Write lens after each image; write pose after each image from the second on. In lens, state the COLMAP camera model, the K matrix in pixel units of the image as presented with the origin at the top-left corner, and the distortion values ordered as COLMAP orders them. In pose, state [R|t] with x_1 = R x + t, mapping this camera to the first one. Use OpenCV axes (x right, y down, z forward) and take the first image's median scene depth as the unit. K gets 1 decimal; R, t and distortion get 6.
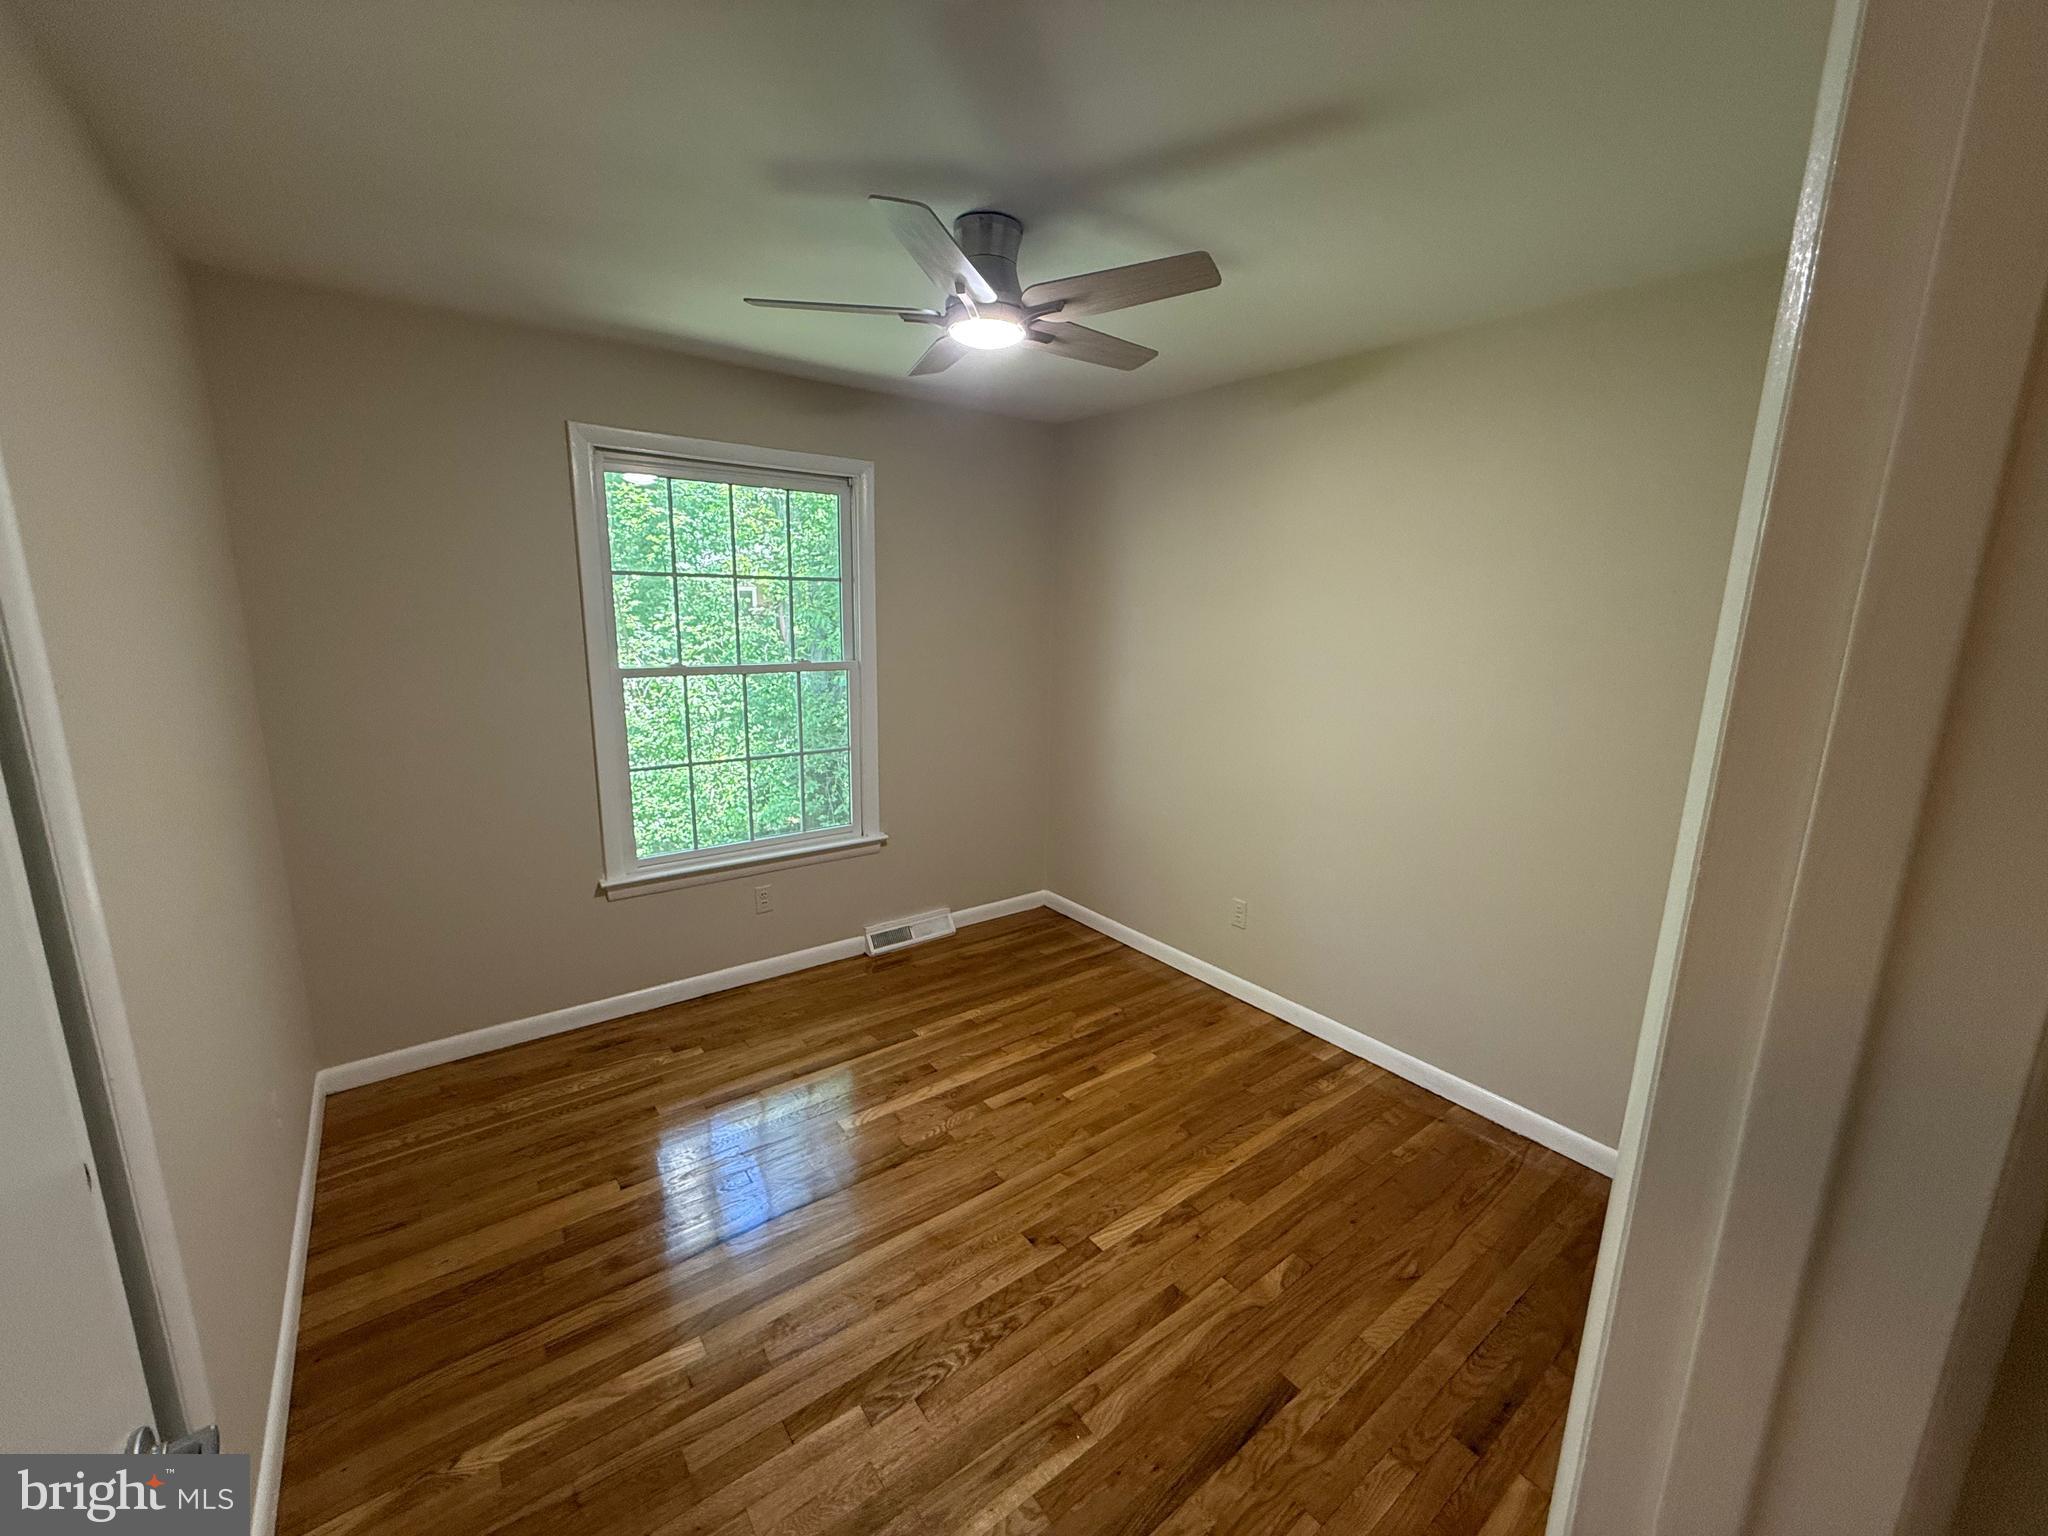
lens RADIAL K [[822.3, 0, 1024.0], [0, 822.3, 768.0], [0, 0, 1]] dist [0.000422, -0.000245]
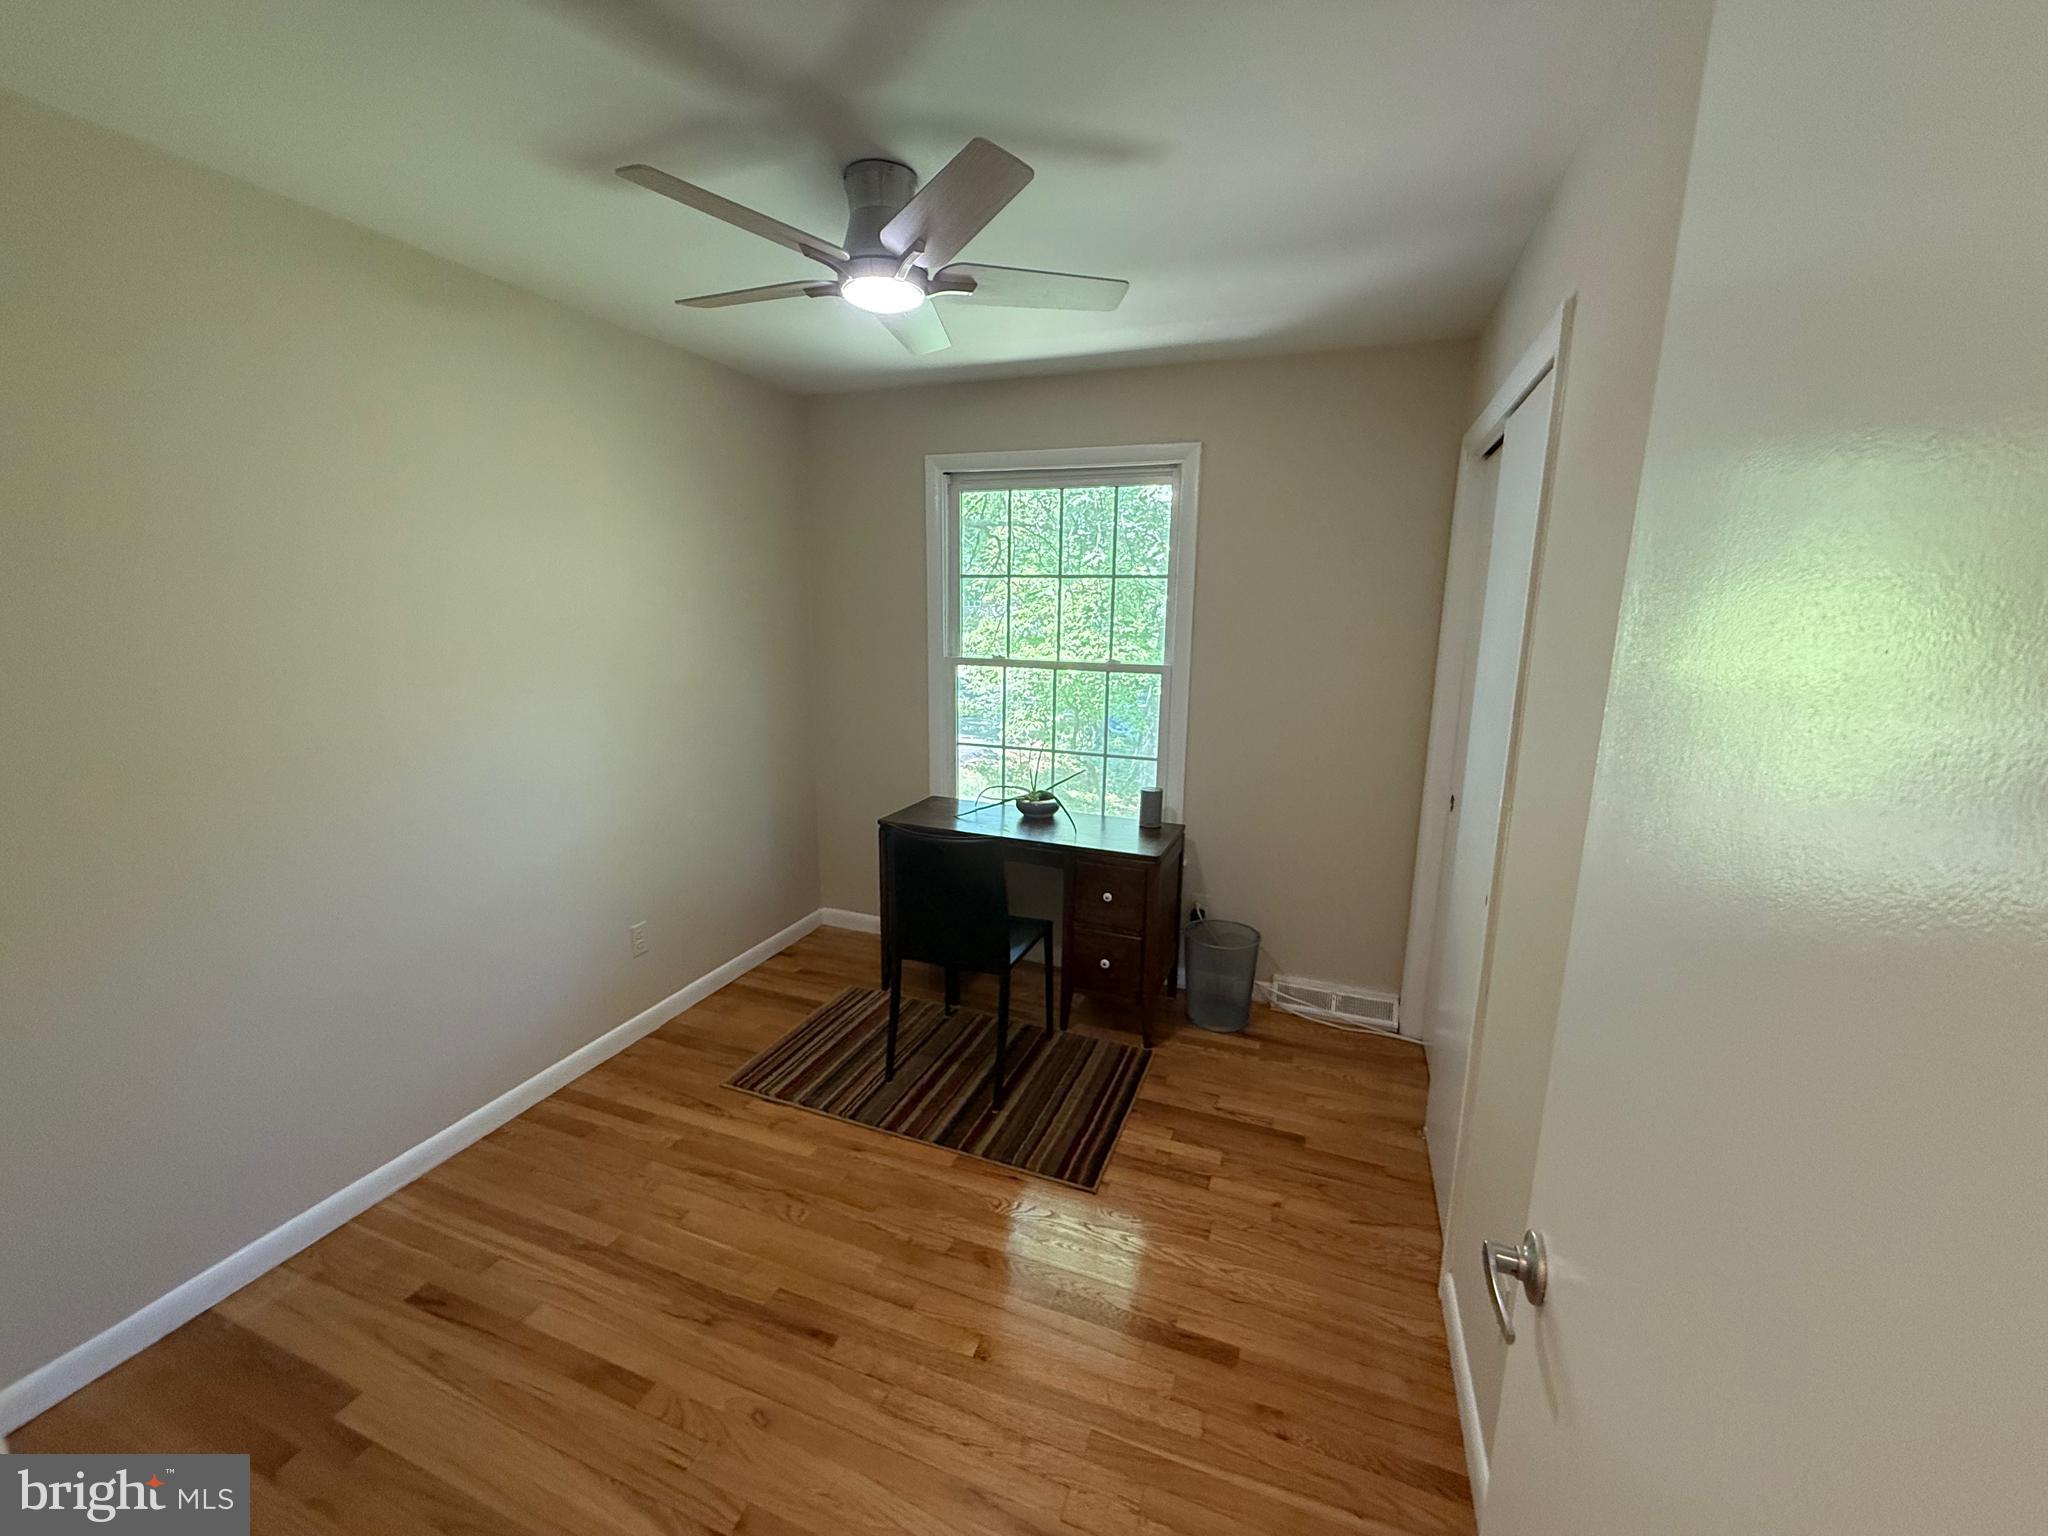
lens RADIAL K [[822.3, 0, 1024.0], [0, 822.3, 768.0], [0, 0, 1]] dist [0.000422, -0.000245]
pose [[0.521859, 0.162645, -0.837383, 0.575314], [-0.171746, 0.981586, 0.083620, -0.077614], [0.835563, 0.100179, 0.540183, 0.444430]]
